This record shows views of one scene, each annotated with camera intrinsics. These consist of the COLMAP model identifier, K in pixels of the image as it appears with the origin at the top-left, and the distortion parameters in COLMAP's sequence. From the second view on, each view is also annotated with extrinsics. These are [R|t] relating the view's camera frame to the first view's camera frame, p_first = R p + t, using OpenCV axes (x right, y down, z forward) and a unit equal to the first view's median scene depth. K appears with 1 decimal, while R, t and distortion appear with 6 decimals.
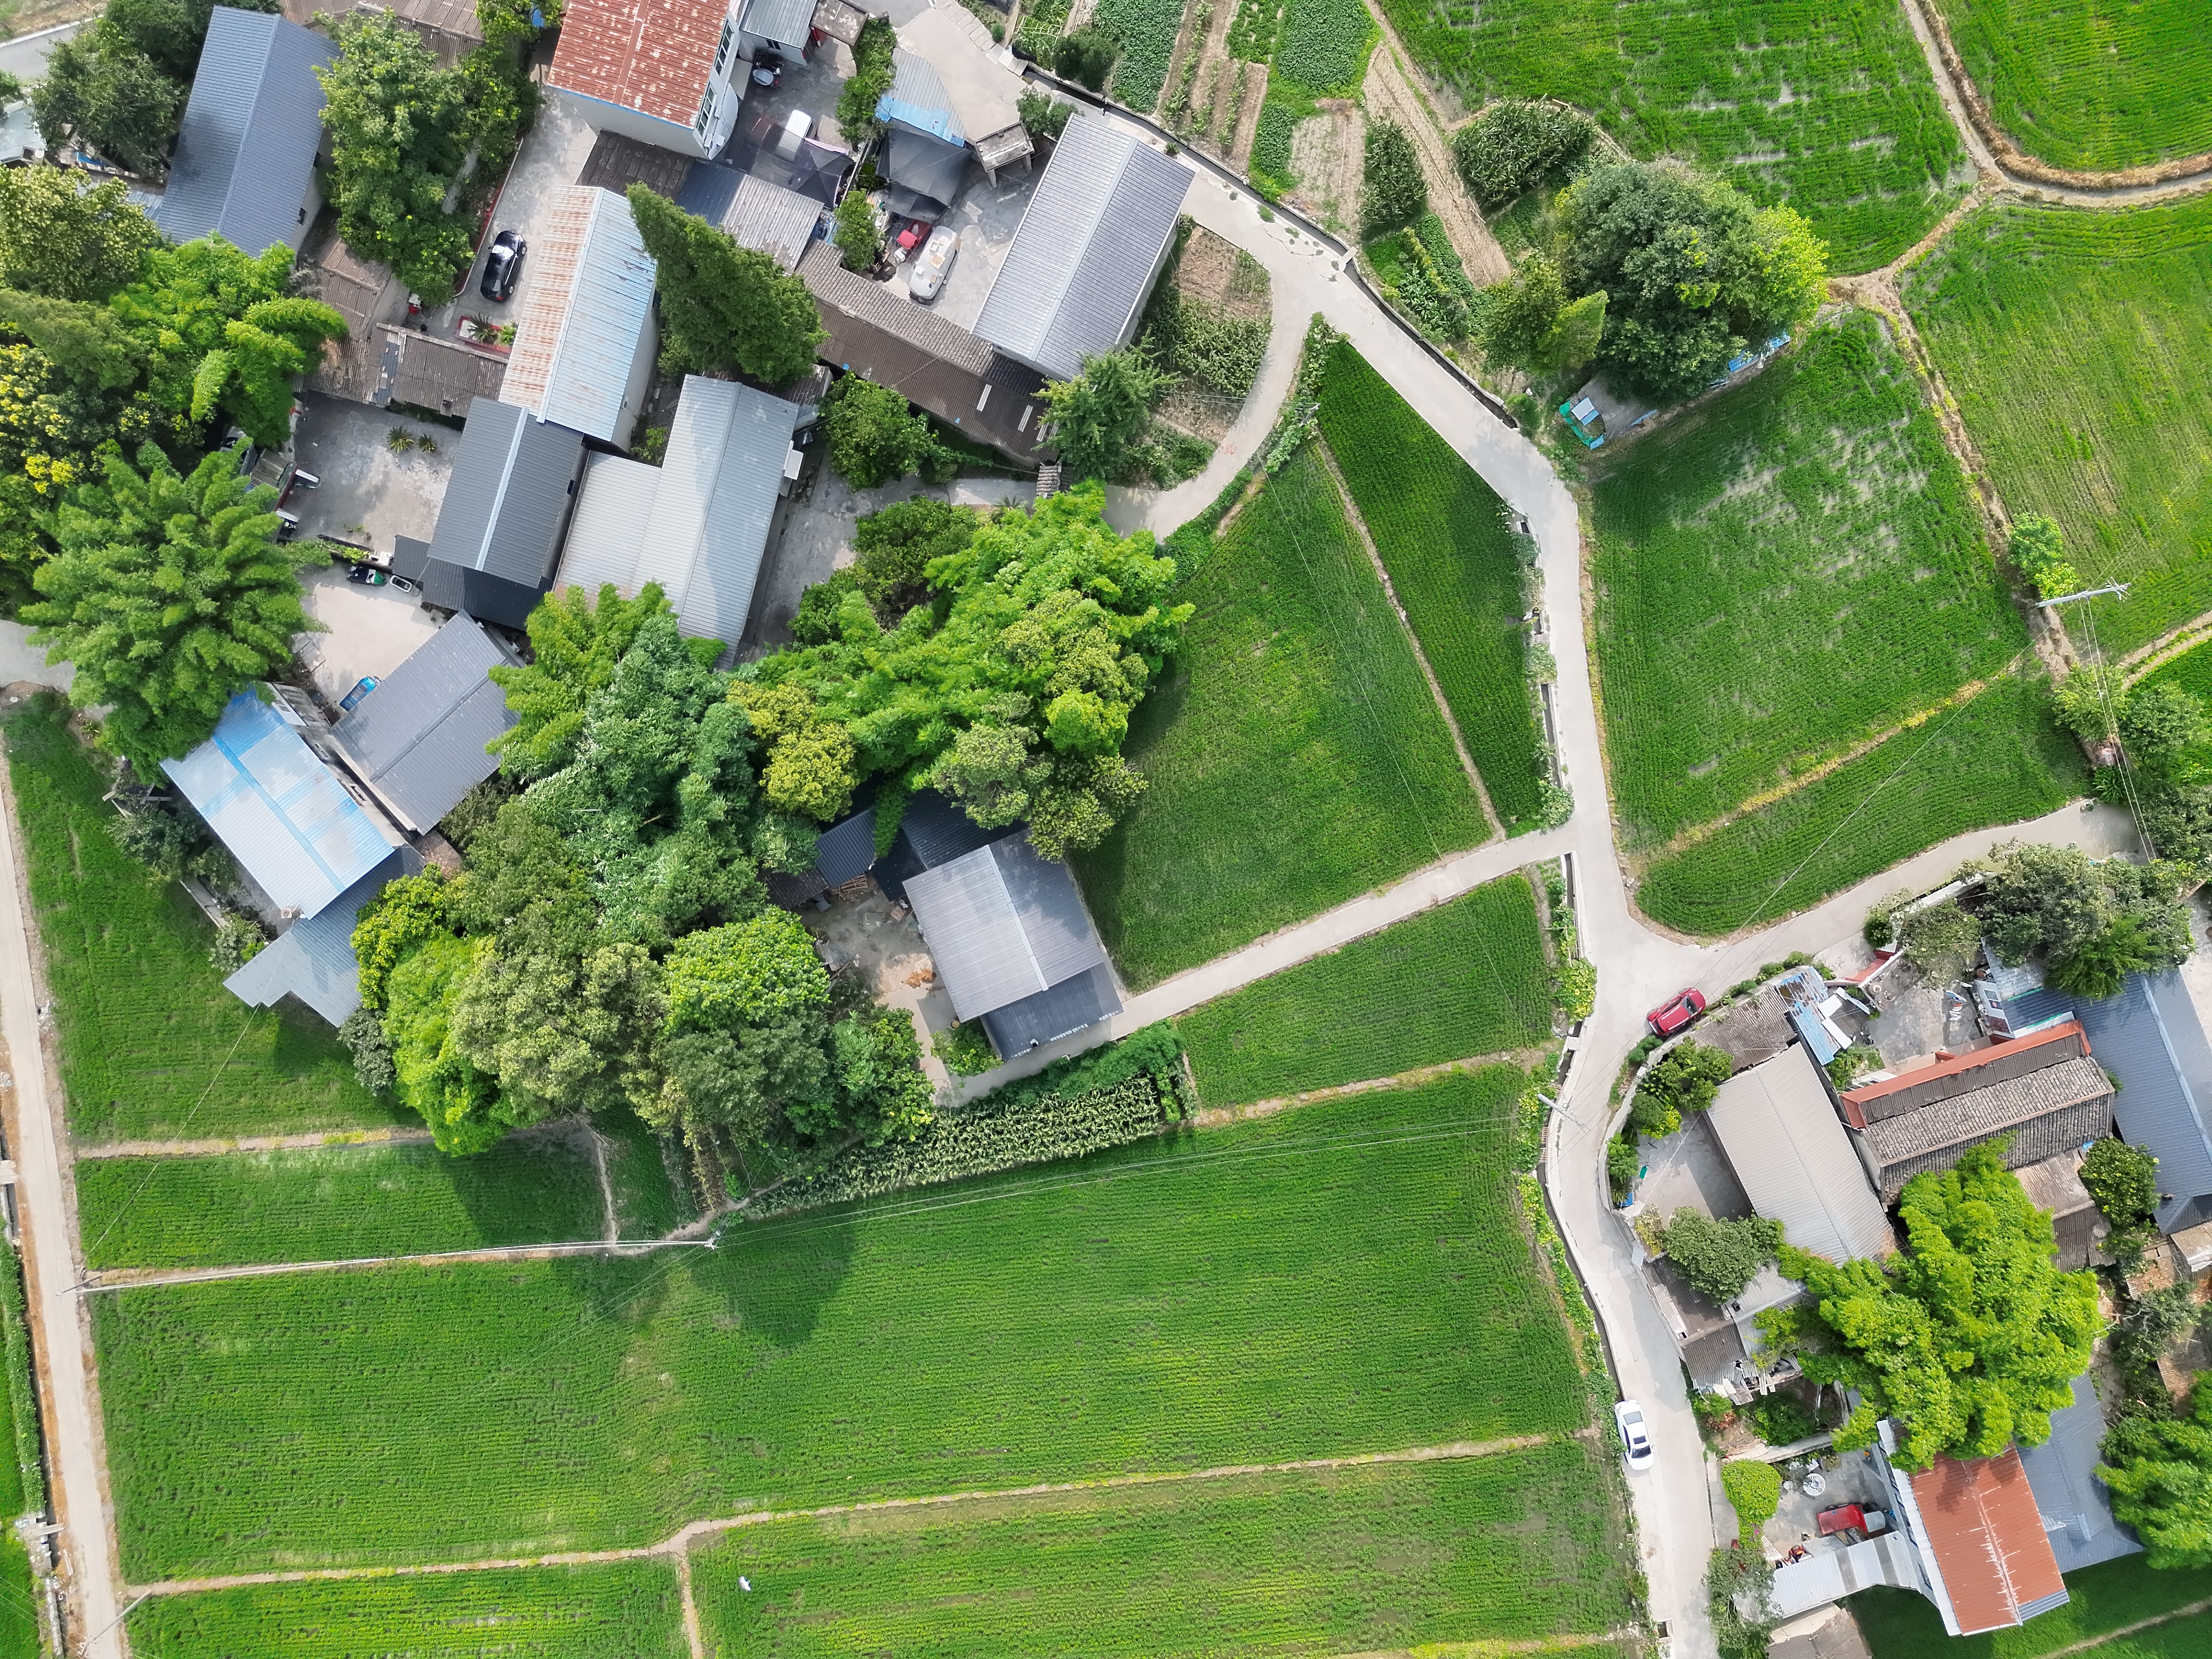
lens RADIAL K [[1557.7, 0, 1112.4], [0, 1557.7, 828.8], [0, 0, 1]] dist [0.063357, -0.074272]
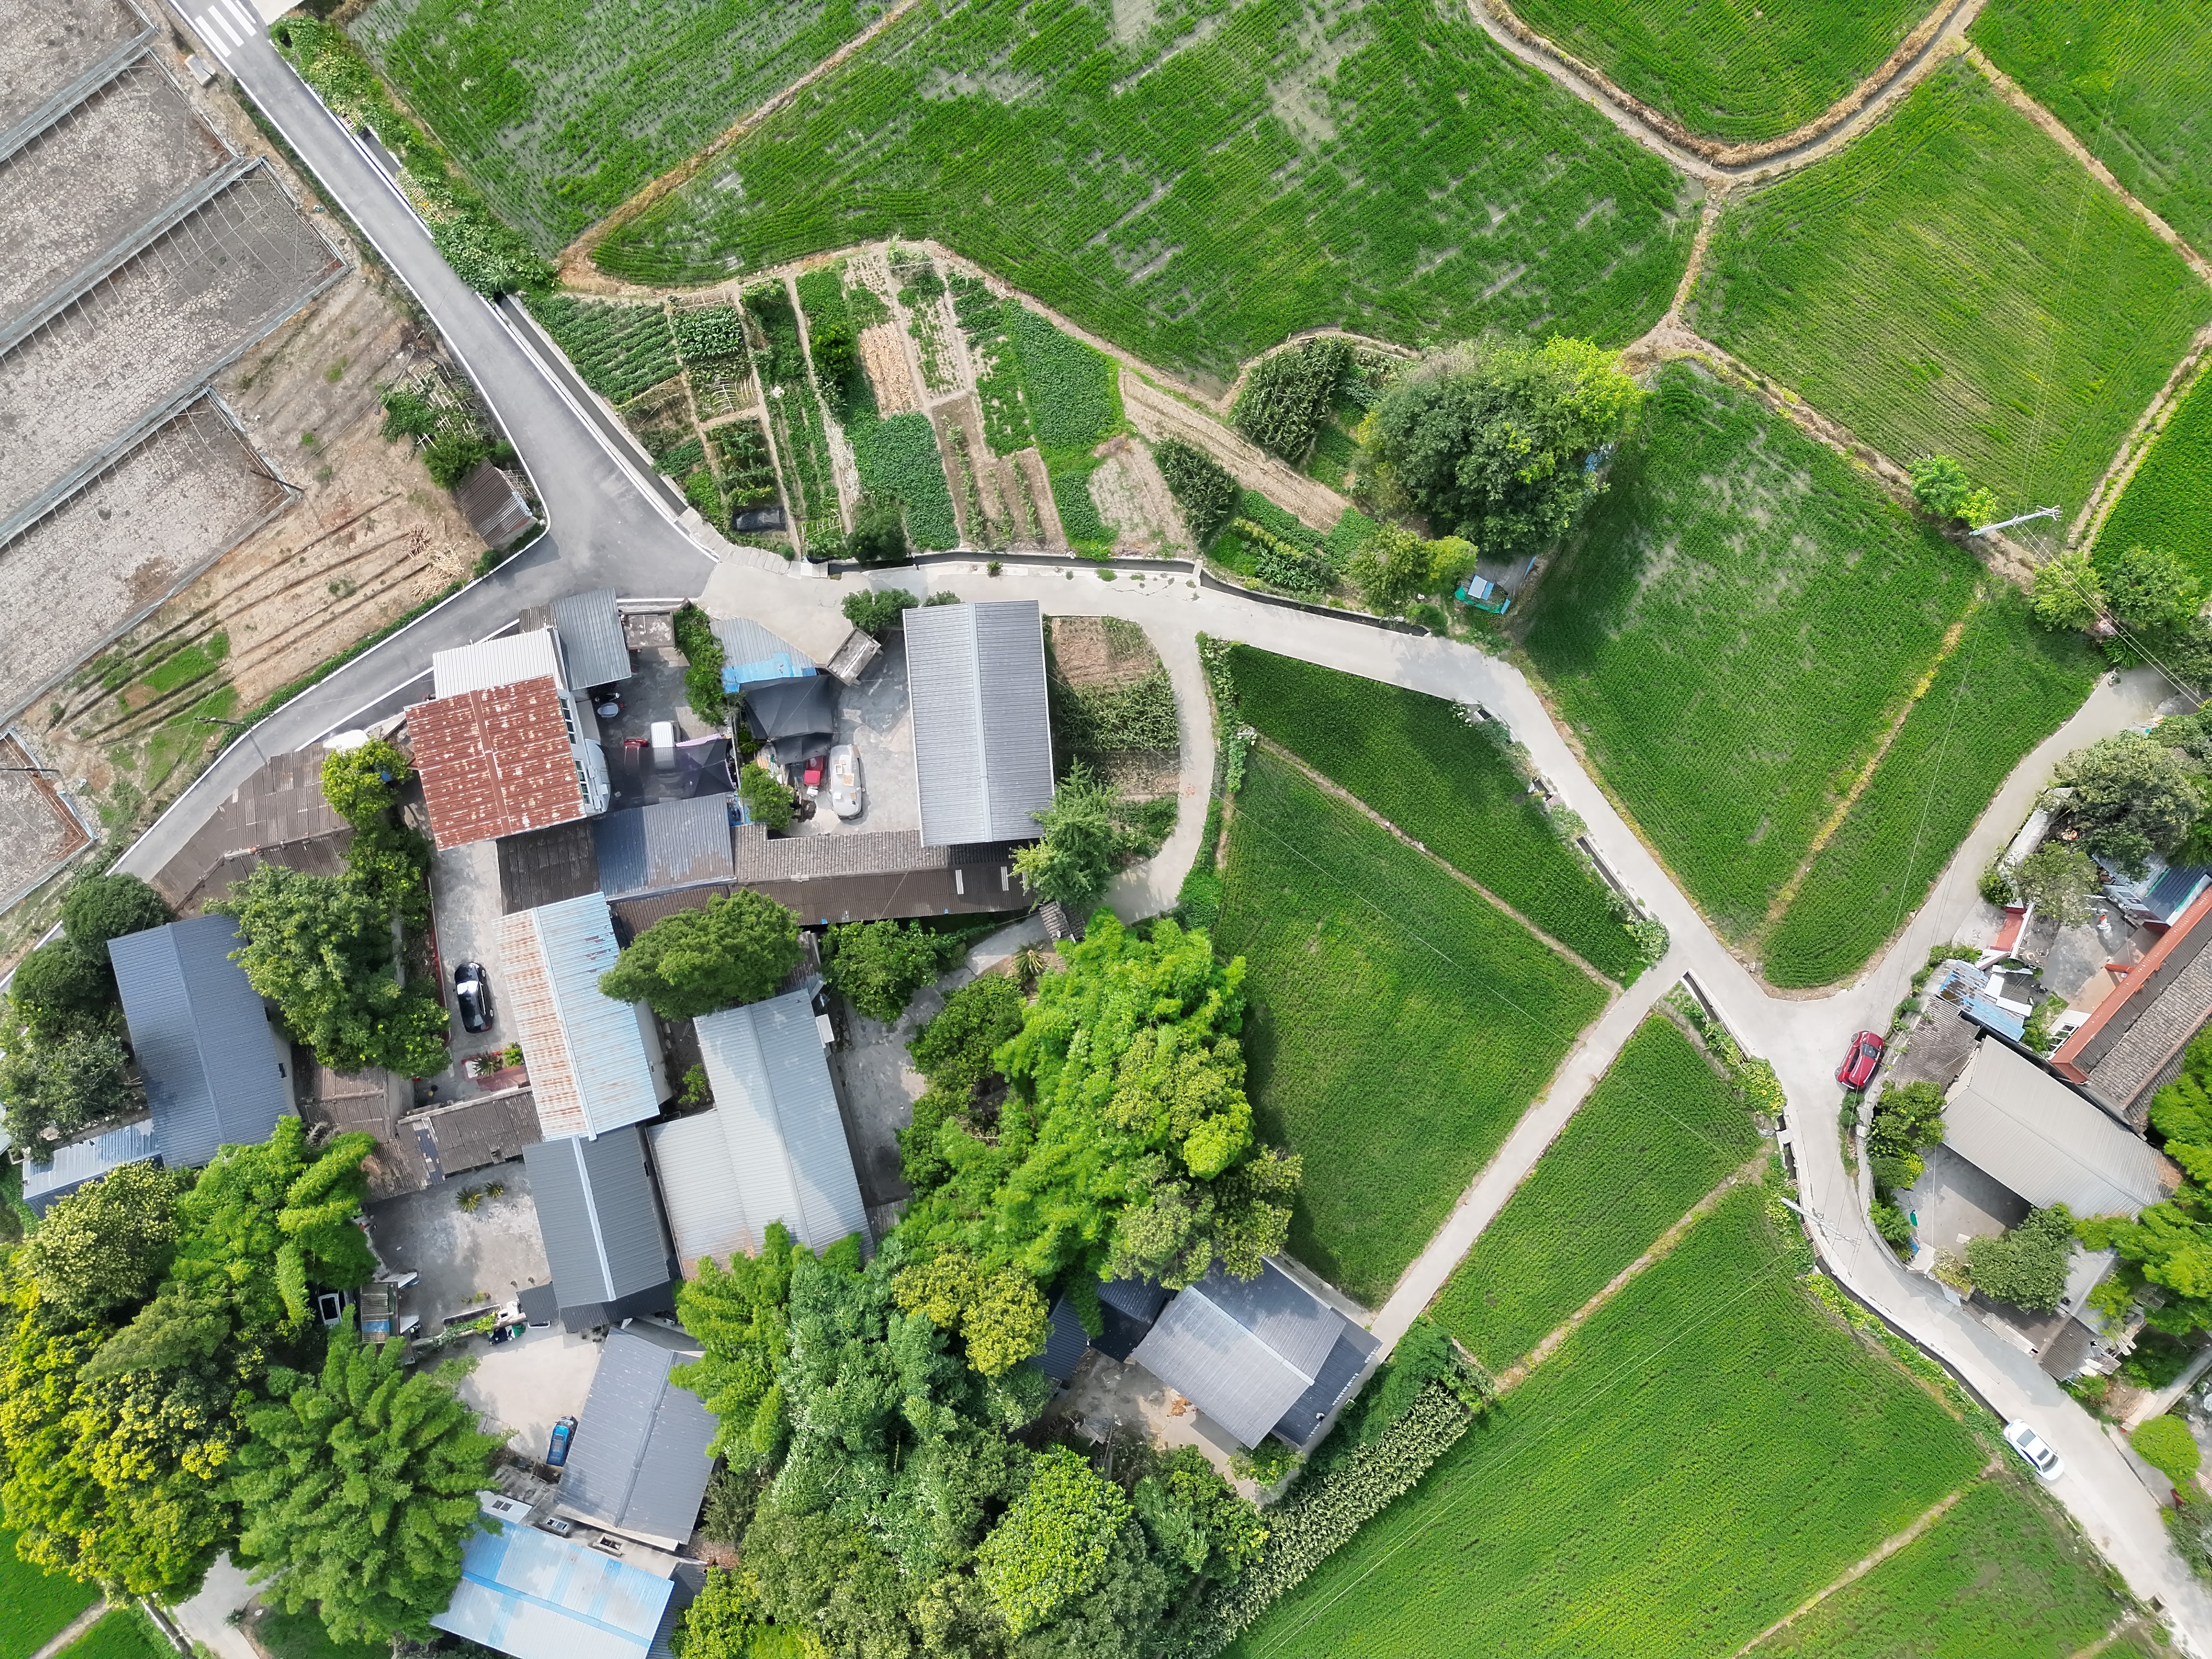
lens RADIAL K [[1557.7, 0, 1112.4], [0, 1557.7, 828.8], [0, 0, 1]] dist [0.063357, -0.074272]
pose [[0.867980, -0.496599, 0.000296, 0.019912], [0.496596, 0.867971, -0.004408, -0.243434], [0.001932, 0.003973, 0.999990, -0.001147]]
